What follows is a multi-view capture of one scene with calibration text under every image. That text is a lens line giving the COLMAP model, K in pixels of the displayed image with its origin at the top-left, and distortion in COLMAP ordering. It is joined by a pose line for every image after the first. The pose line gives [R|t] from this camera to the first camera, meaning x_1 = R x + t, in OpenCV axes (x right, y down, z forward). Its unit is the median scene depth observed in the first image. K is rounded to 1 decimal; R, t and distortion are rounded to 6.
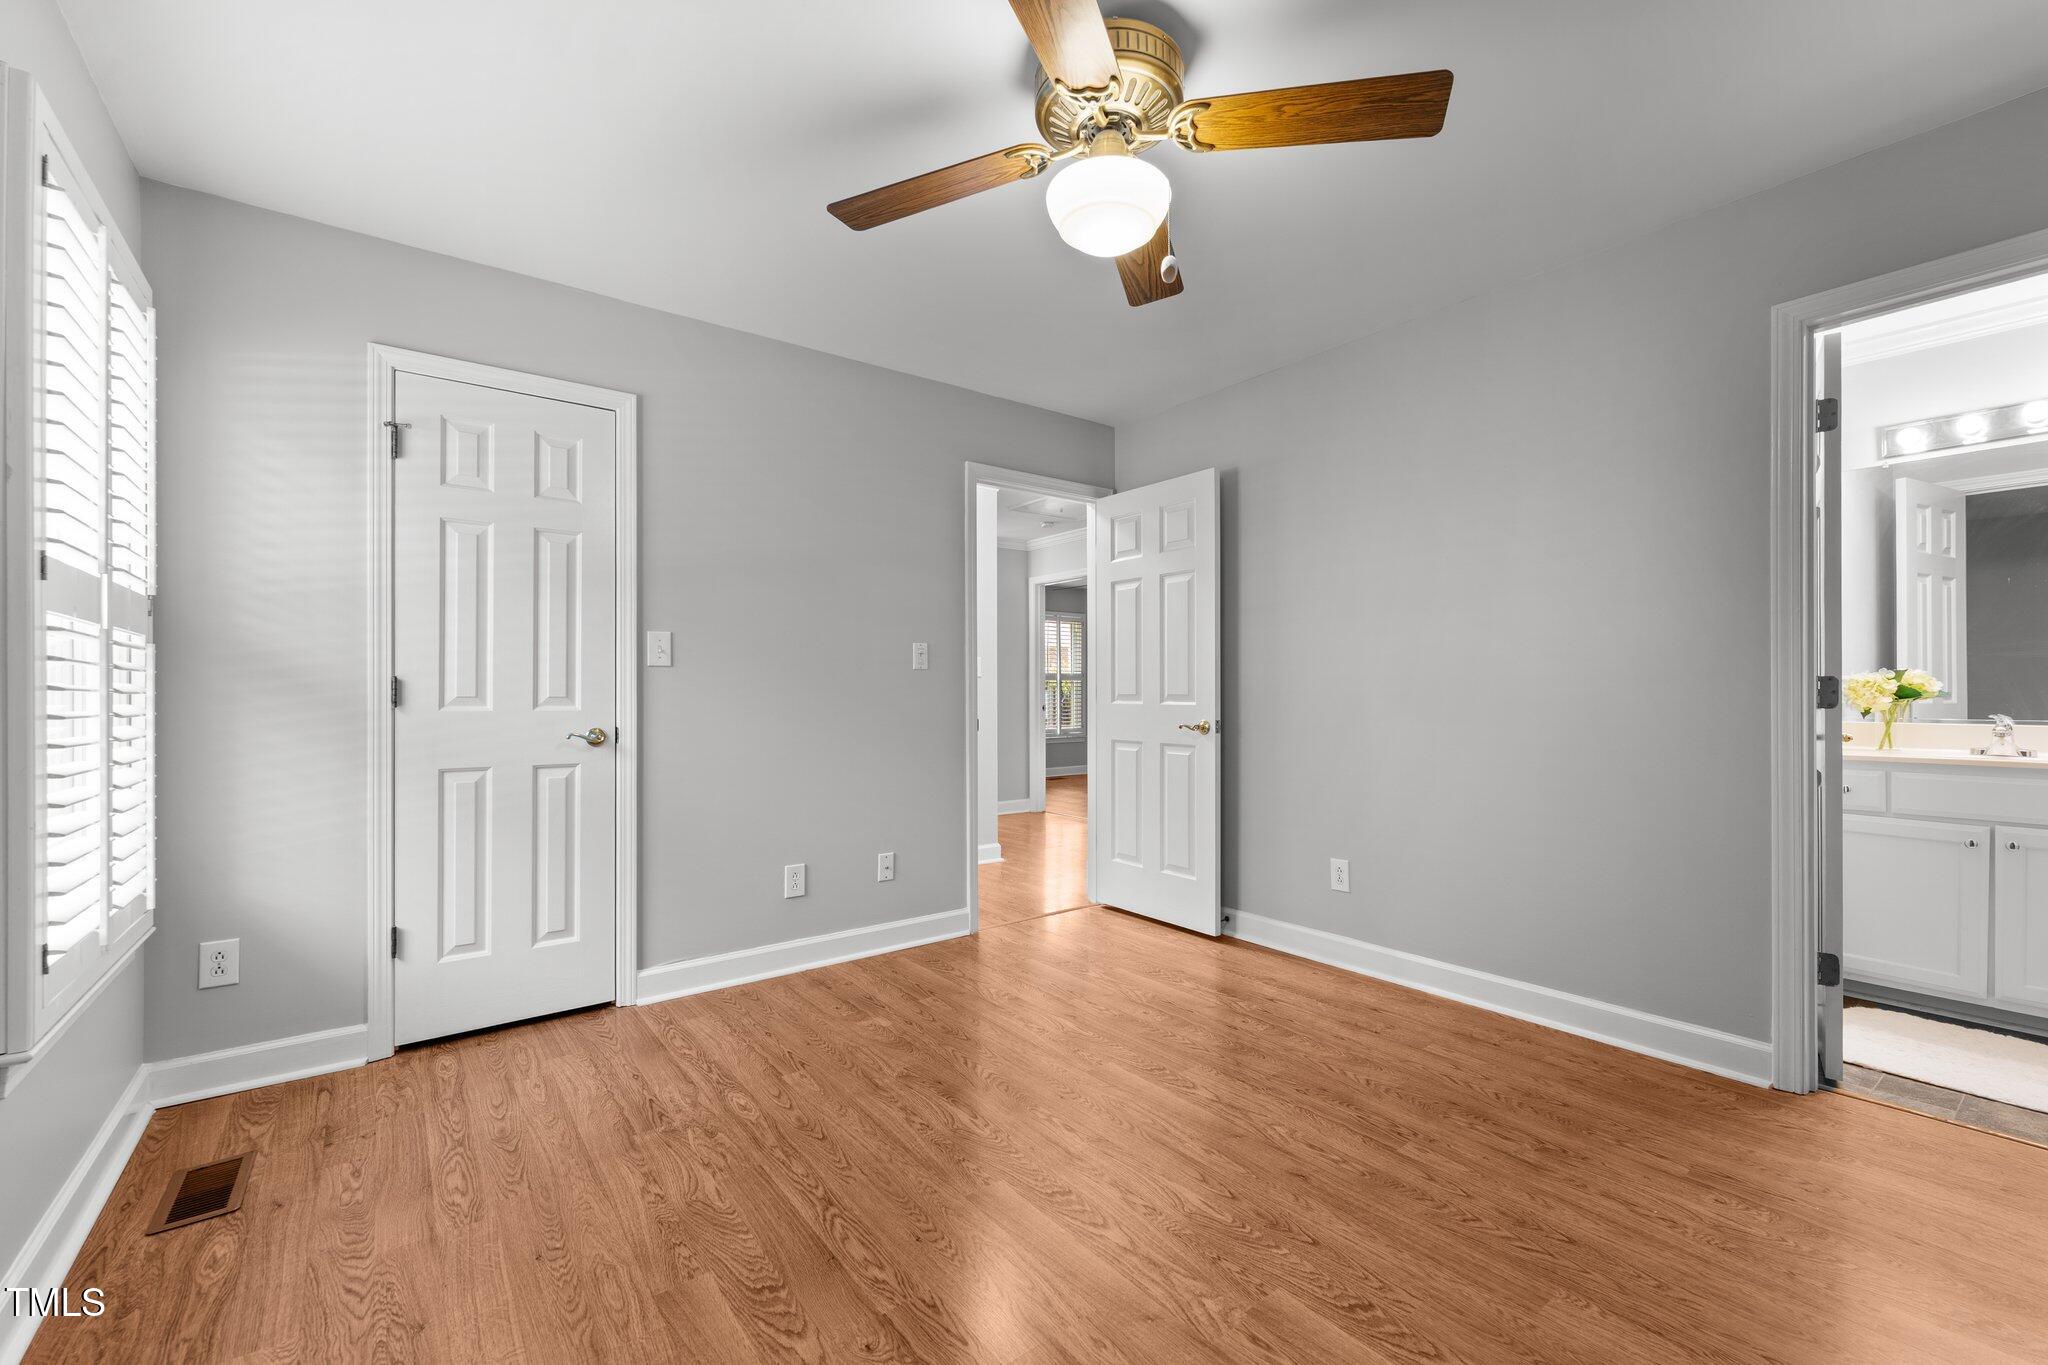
lens RADIAL K [[839.1, 0, 1025.2], [0, 839.1, 688.9], [0, 0, 1]] dist [0.000102, 0.000003]
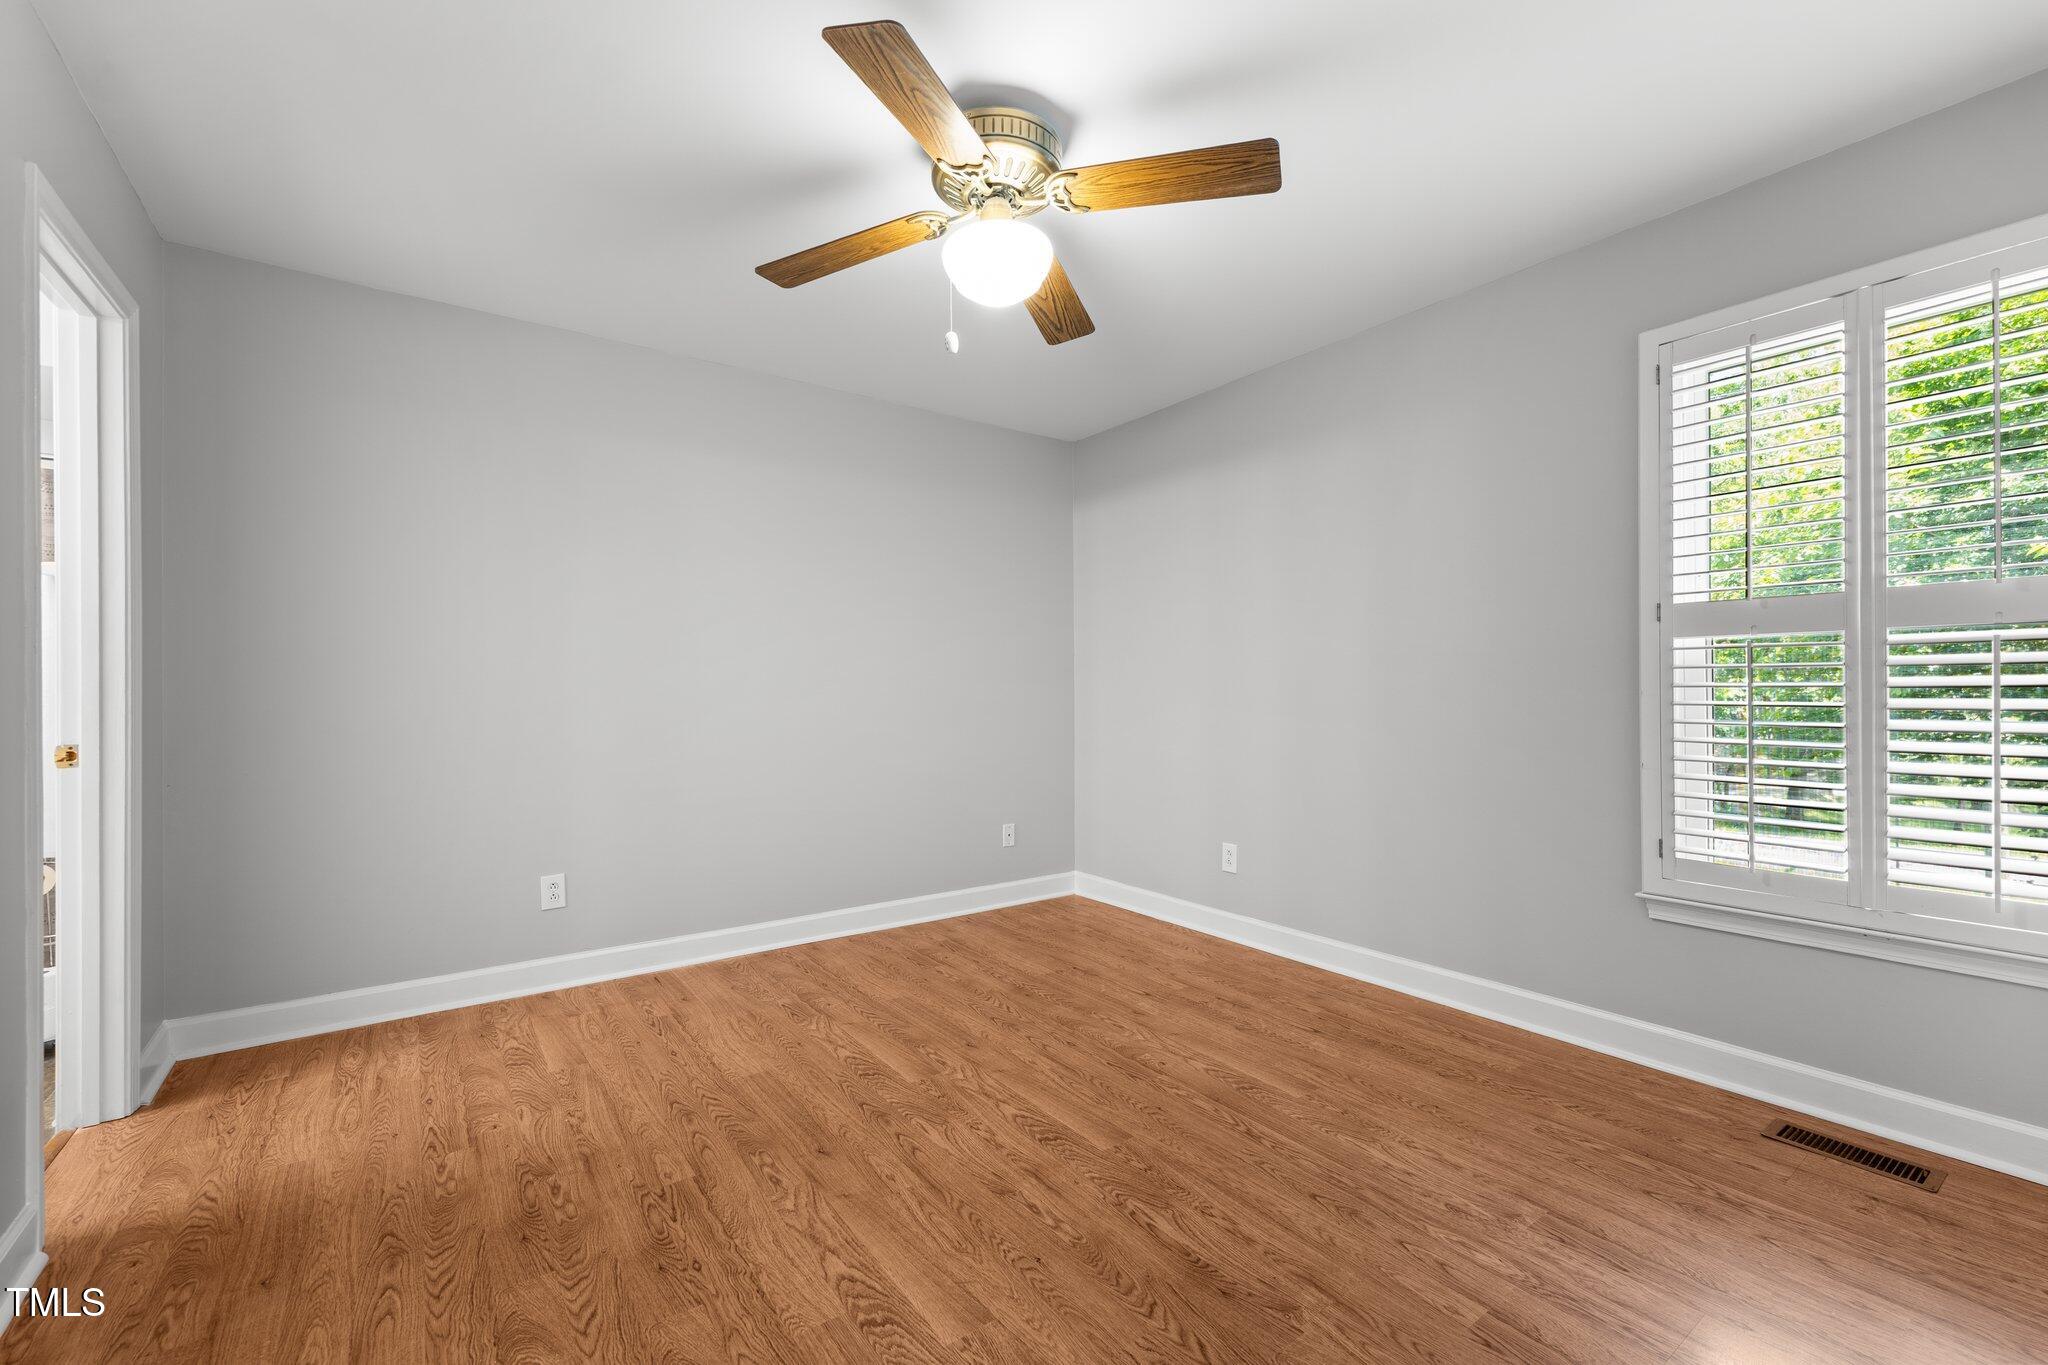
lens RADIAL K [[839.1, 0, 1023.0], [0, 839.1, 689.1], [0, 0, 1]] dist [0.000102, 0.000003]
pose [[-0.999625, 0.009085, 0.025847, 0.037722], [0.008874, 0.999927, -0.008249, 0.005711], [-0.025920, -0.008016, -0.999632, 1.896492]]
